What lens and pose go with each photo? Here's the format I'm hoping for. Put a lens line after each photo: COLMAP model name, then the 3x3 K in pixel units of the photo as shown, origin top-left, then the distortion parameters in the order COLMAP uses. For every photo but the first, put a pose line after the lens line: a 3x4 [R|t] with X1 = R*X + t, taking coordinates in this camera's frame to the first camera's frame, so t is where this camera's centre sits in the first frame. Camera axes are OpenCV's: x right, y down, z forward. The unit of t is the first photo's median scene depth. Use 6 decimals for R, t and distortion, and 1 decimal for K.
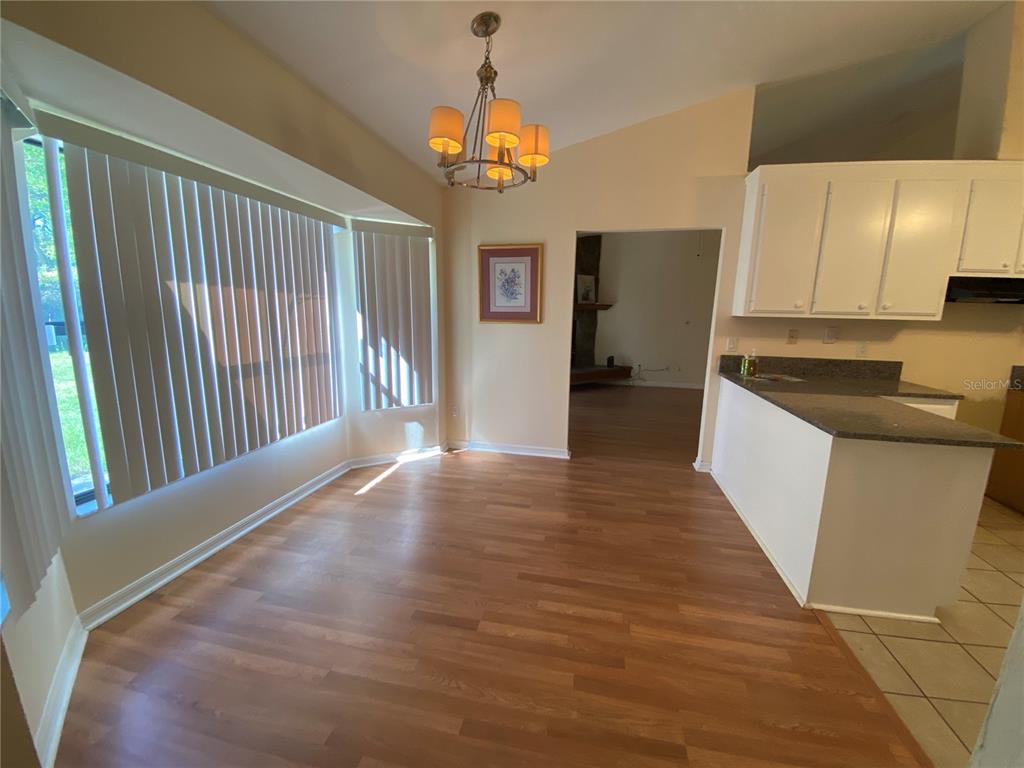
lens RADIAL K [[396.2, 0, 512.0], [0, 396.2, 384.0], [0, 0, 1]] dist [-0.025601, -0.000337]
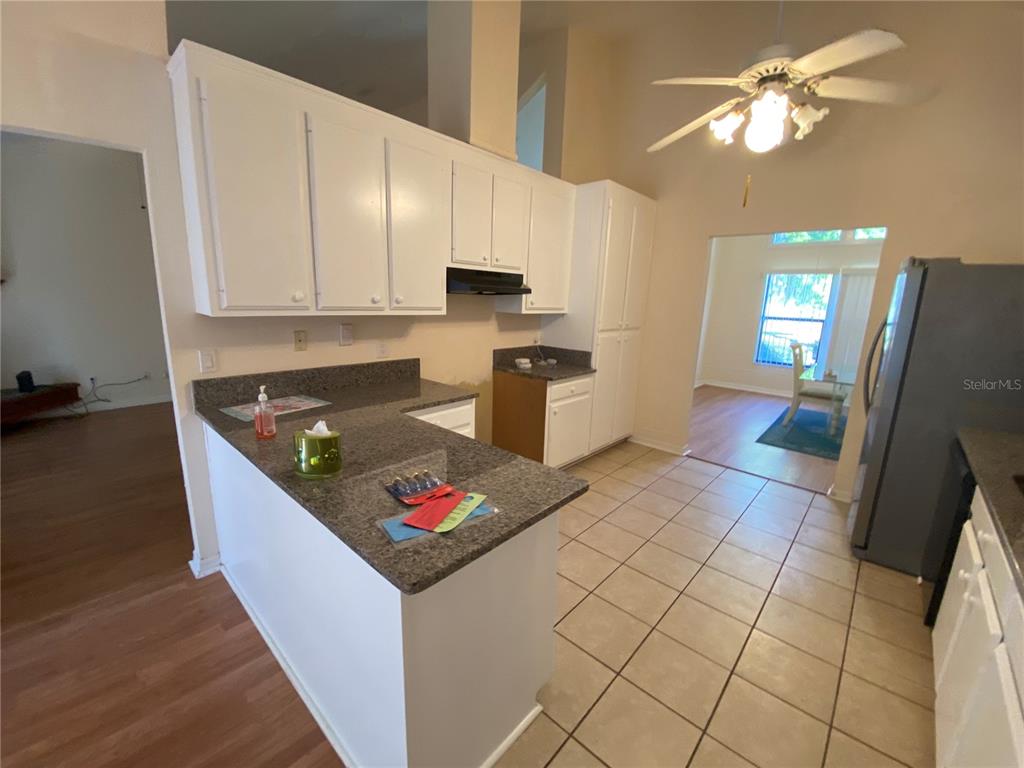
lens RADIAL K [[411.2, 0, 512.0], [0, 411.2, 384.0], [0, 0, 1]] dist [-0.000850, -0.000421]
pose [[0.478953, -0.176783, 0.859856, 0.264043], [0.141541, 0.982248, 0.123105, -0.086910], [-0.866355, 0.062743, 0.495472, 0.325547]]
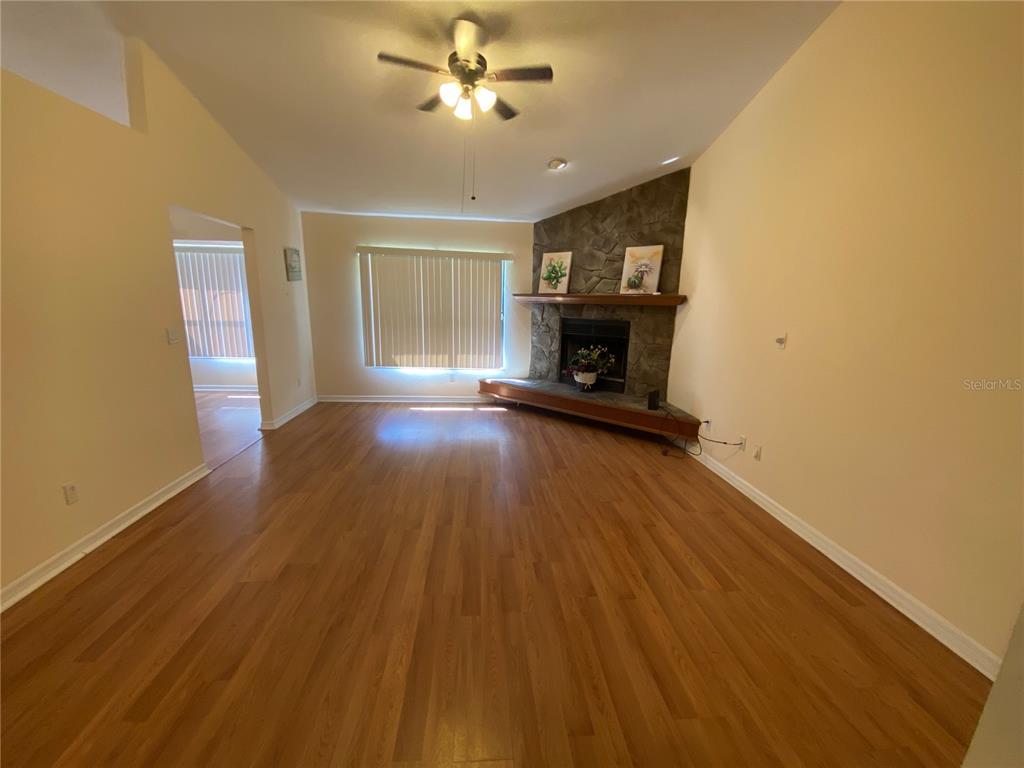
lens RADIAL K [[411.2, 0, 512.0], [0, 411.2, 384.0], [0, 0, 1]] dist [-0.000850, -0.000421]
pose [[0.305839, 0.180955, -0.934729, 2.395305], [-0.191798, 0.973354, 0.125678, -0.371394], [0.932564, 0.140842, 0.332397, 2.081727]]
